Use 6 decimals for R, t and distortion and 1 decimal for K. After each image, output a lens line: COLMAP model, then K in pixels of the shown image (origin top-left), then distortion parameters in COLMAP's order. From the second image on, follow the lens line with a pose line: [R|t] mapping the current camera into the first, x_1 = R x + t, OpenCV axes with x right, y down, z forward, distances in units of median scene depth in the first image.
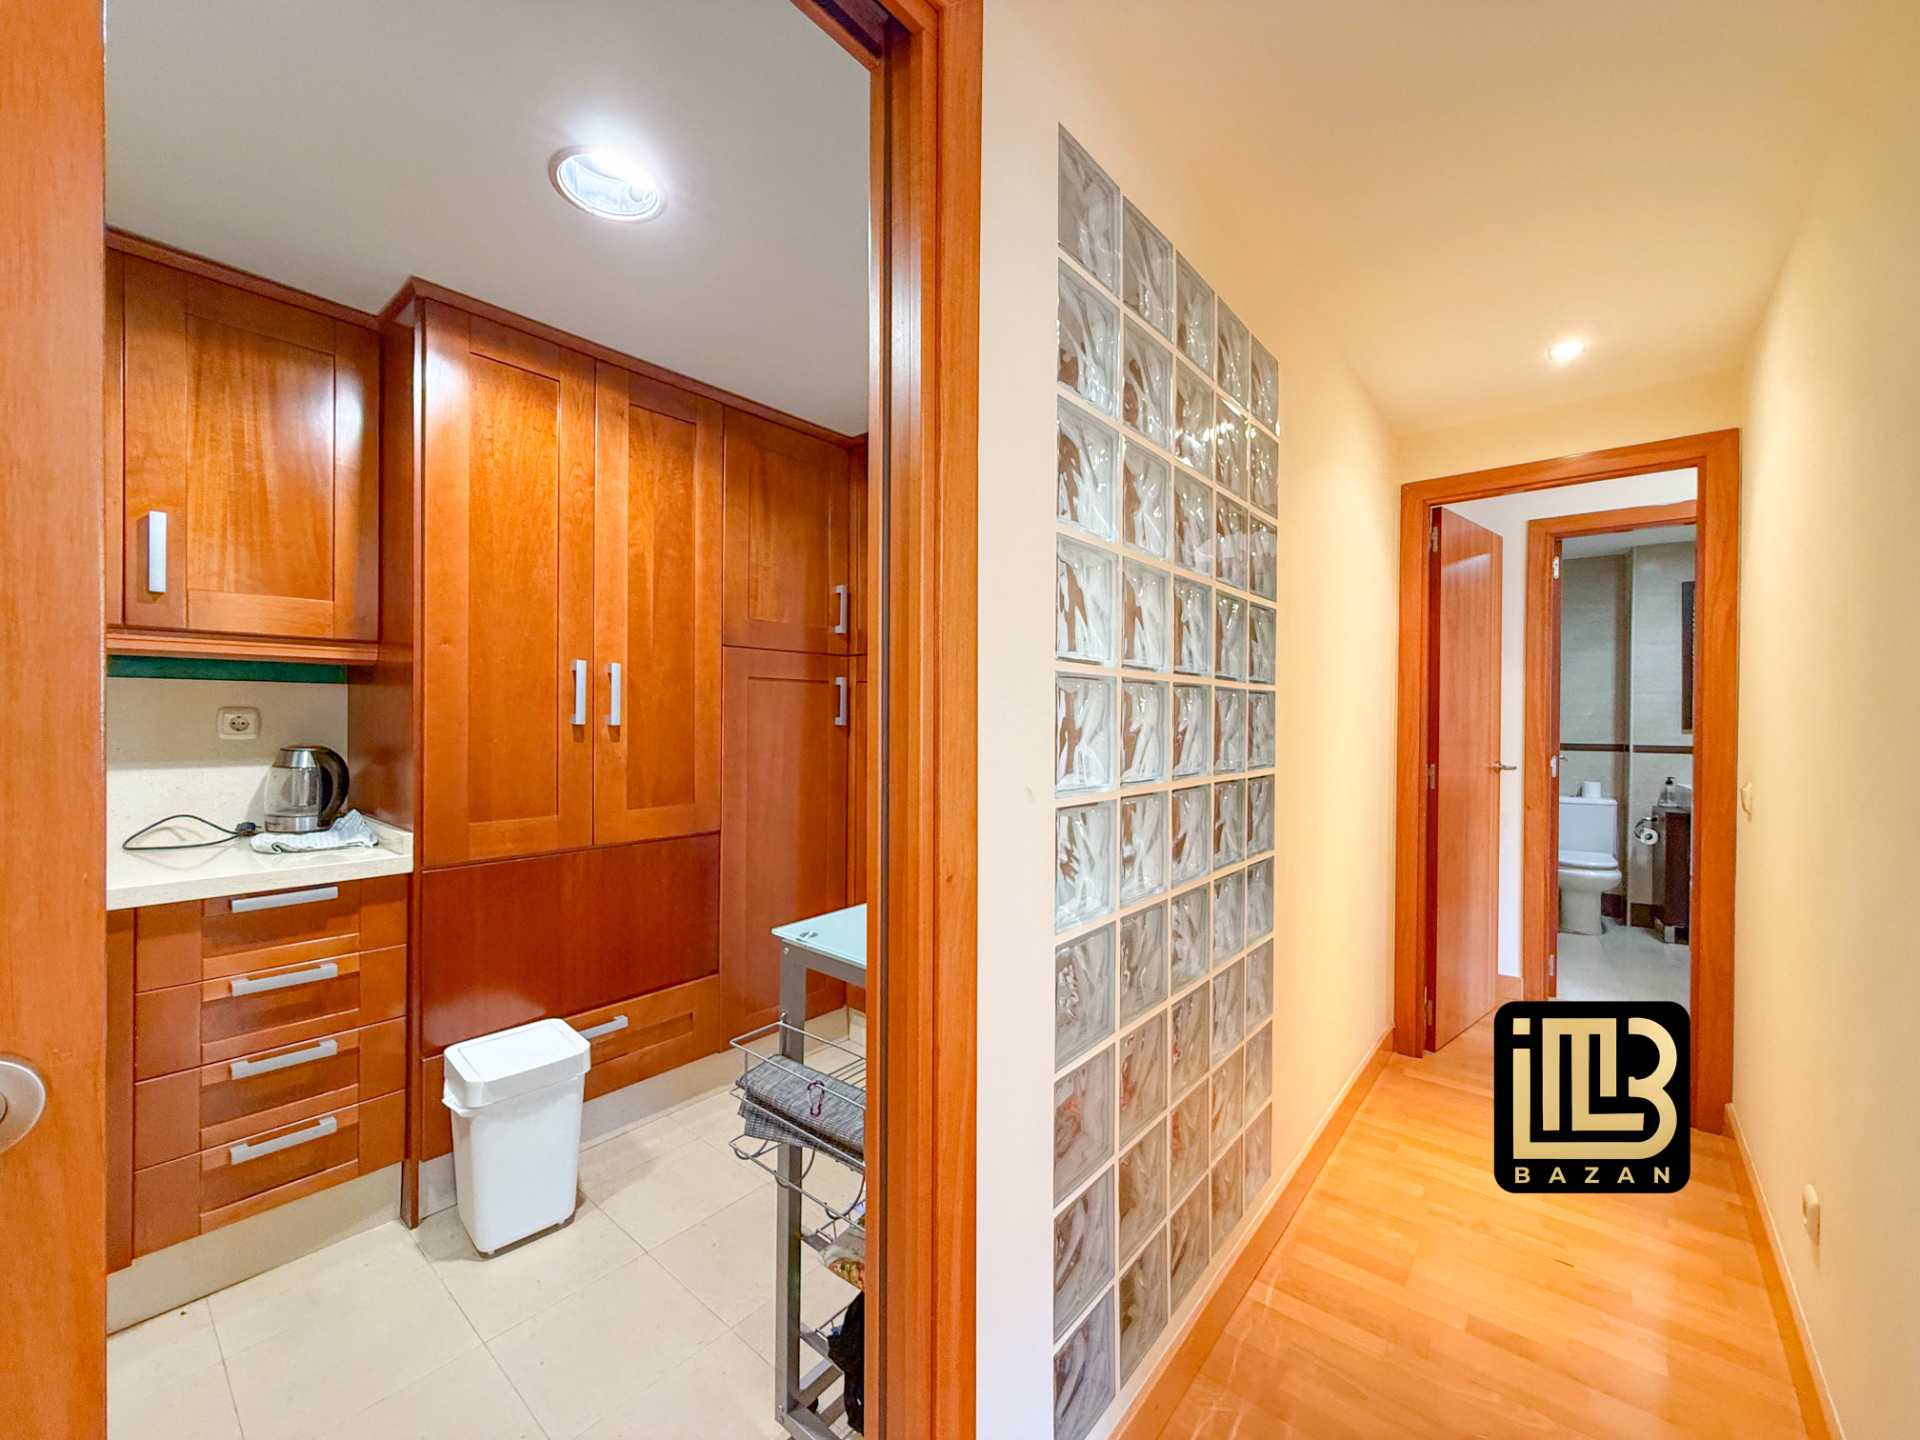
lens RADIAL K [[765.5, 0, 961.4], [0, 765.5, 719.8], [0, 0, 1]] dist [-0.002577, 0.000725]
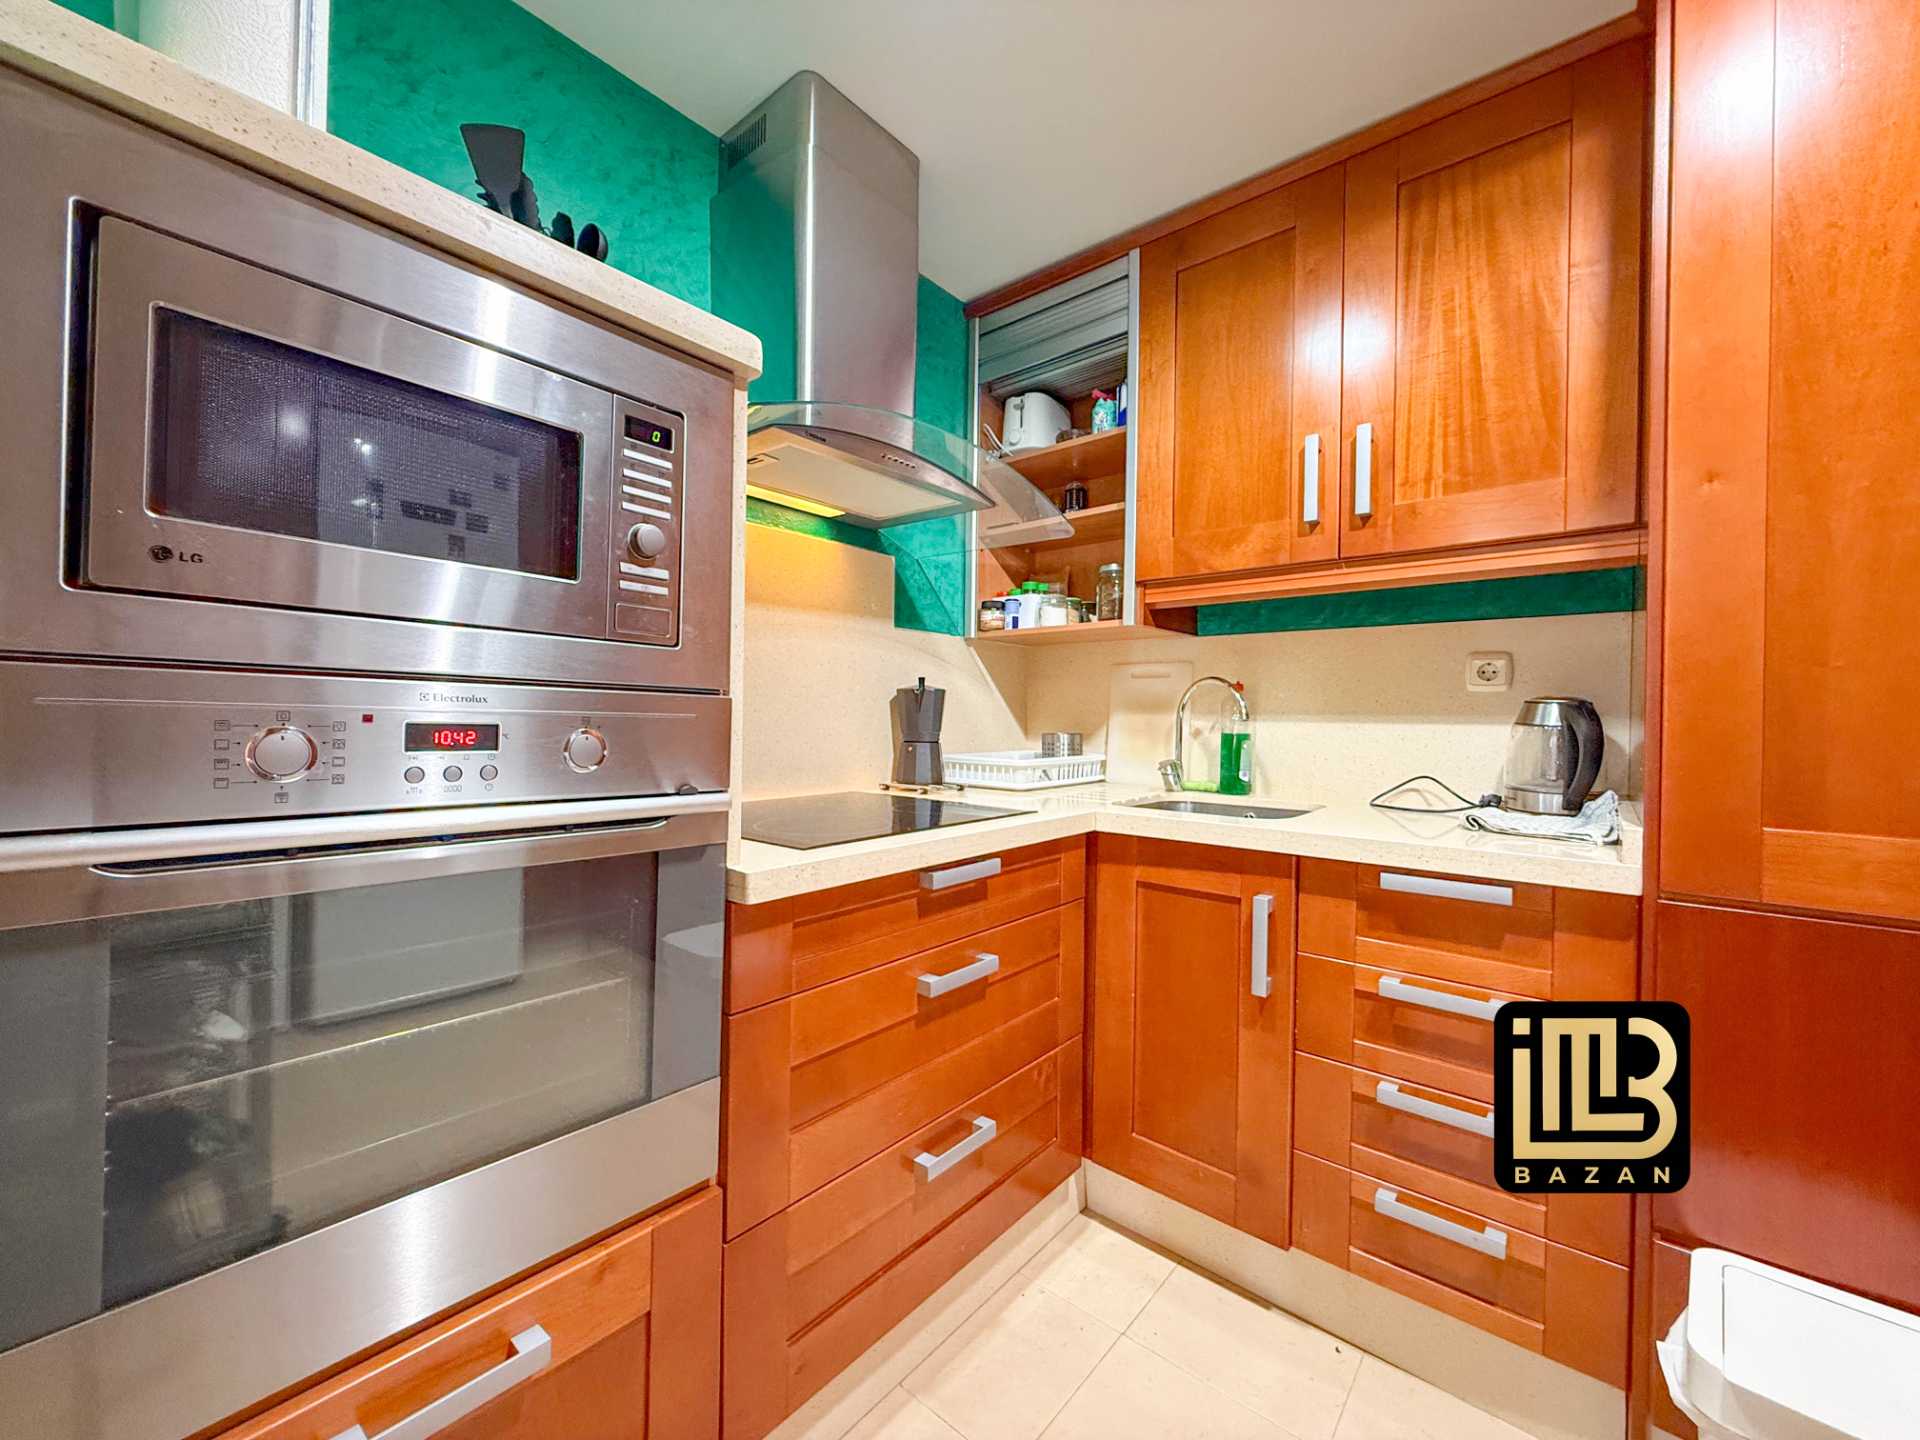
lens RADIAL K [[765.5, 0, 952.1], [0, 765.5, 720.8], [0, 0, 1]] dist [-0.002577, 0.000725]
pose [[-0.009013, -0.006534, -0.999938, -0.136054], [-0.022106, 0.999736, -0.006334, 0.079451], [0.999715, 0.022048, -0.009155, 0.467183]]
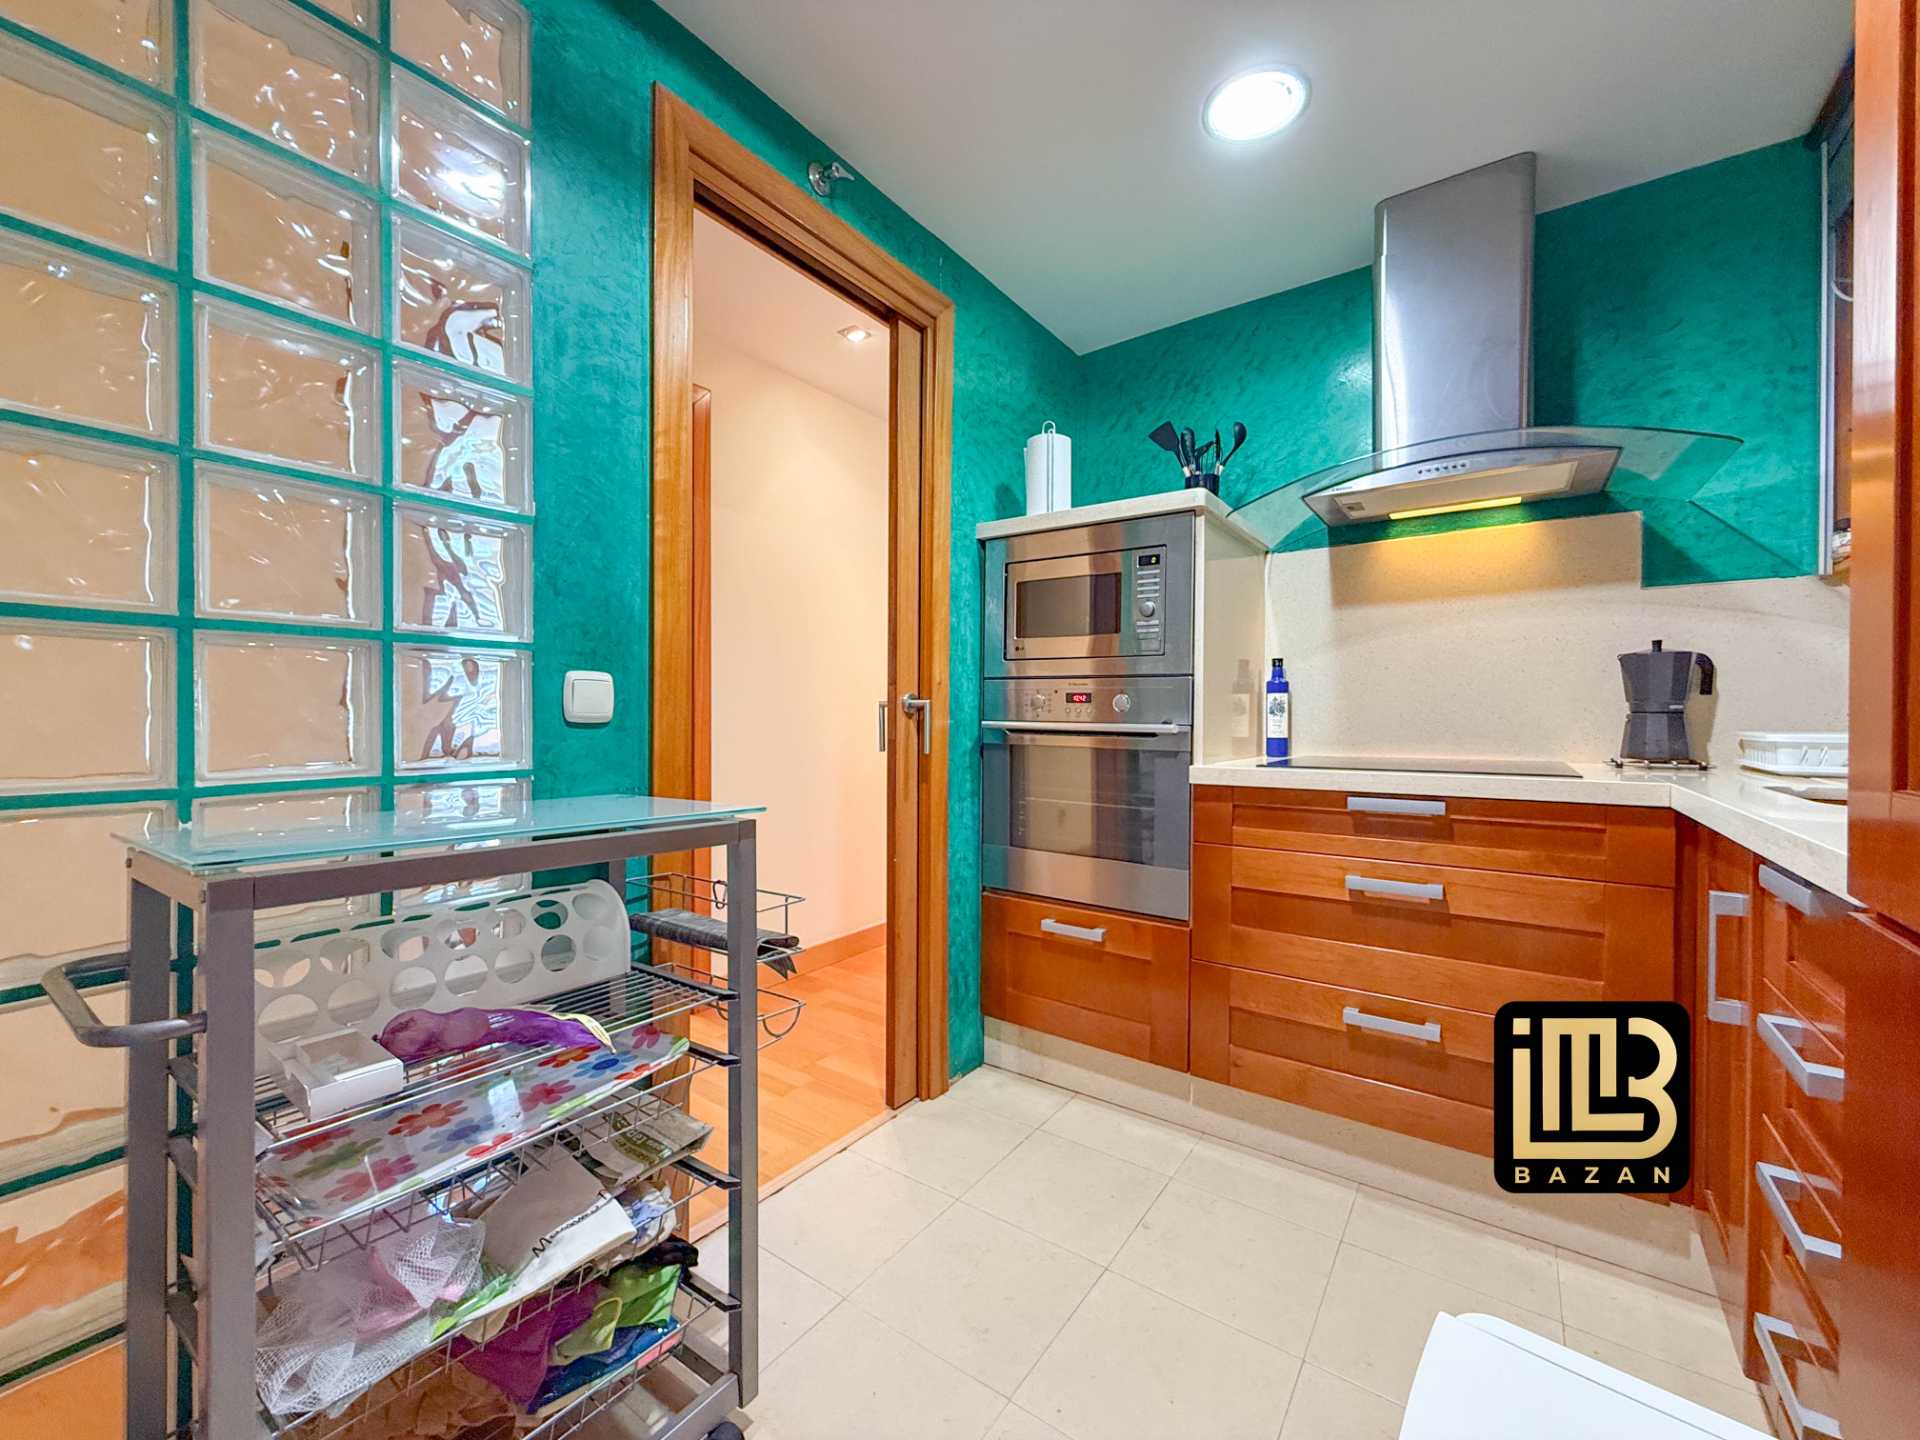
lens RADIAL K [[765.5, 0, 947.1], [0, 765.5, 723.8], [0, 0, 1]] dist [-0.002577, 0.000725]
pose [[-0.996989, -0.012861, -0.076471, -0.247816], [-0.013489, 0.999879, 0.007694, 0.120066], [0.076363, 0.008702, -0.997042, 1.254852]]
